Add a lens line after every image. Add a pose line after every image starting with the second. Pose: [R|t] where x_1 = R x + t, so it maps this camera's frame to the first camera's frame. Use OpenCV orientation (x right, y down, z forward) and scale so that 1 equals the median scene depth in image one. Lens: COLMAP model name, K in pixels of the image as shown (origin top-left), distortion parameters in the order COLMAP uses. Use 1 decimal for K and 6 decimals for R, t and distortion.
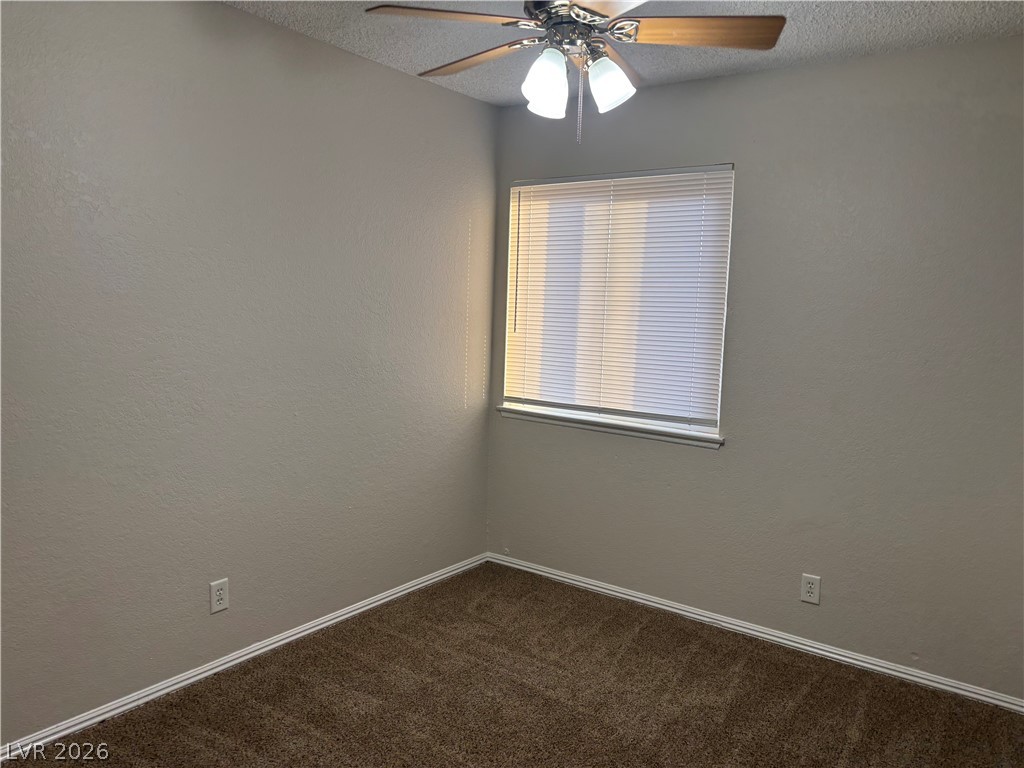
lens RADIAL K [[787.4, 0, 512.0], [0, 787.4, 384.0], [0, 0, 1]] dist [0.064934, -0.074128]
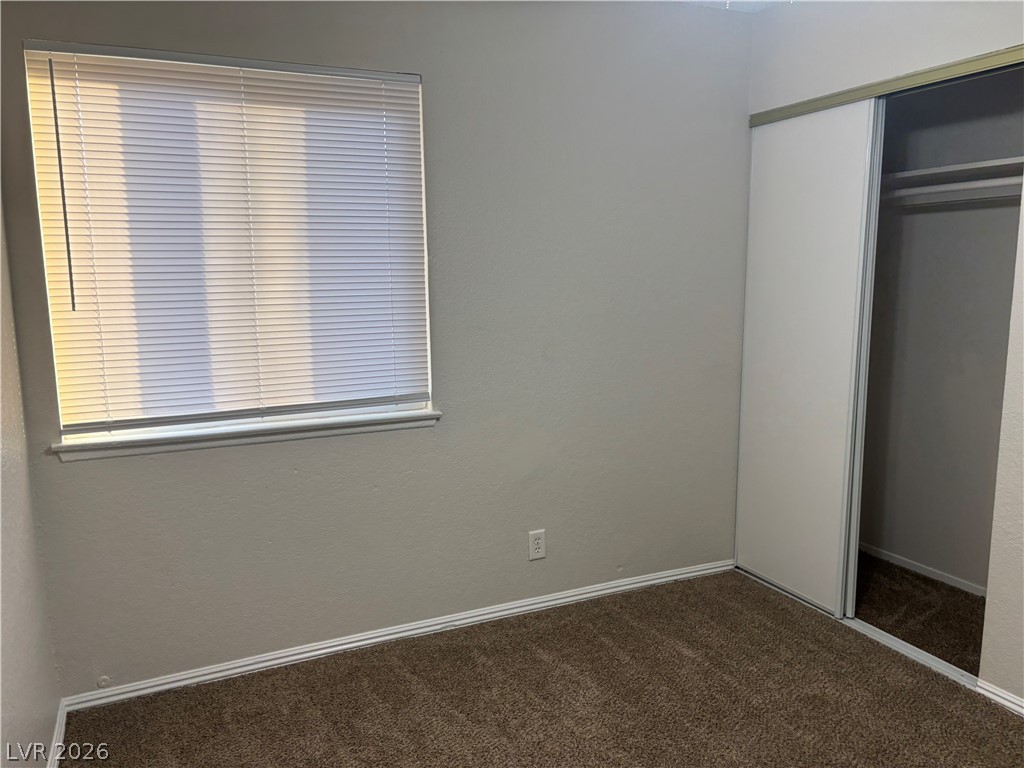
lens RADIAL K [[787.4, 0, 512.0], [0, 787.4, 384.0], [0, 0, 1]] dist [0.064934, -0.074128]
pose [[0.485493, -0.168078, 0.857932, -0.382967], [0.122921, 0.984720, 0.123357, -0.050885], [-0.865556, 0.045569, 0.498735, 0.481027]]
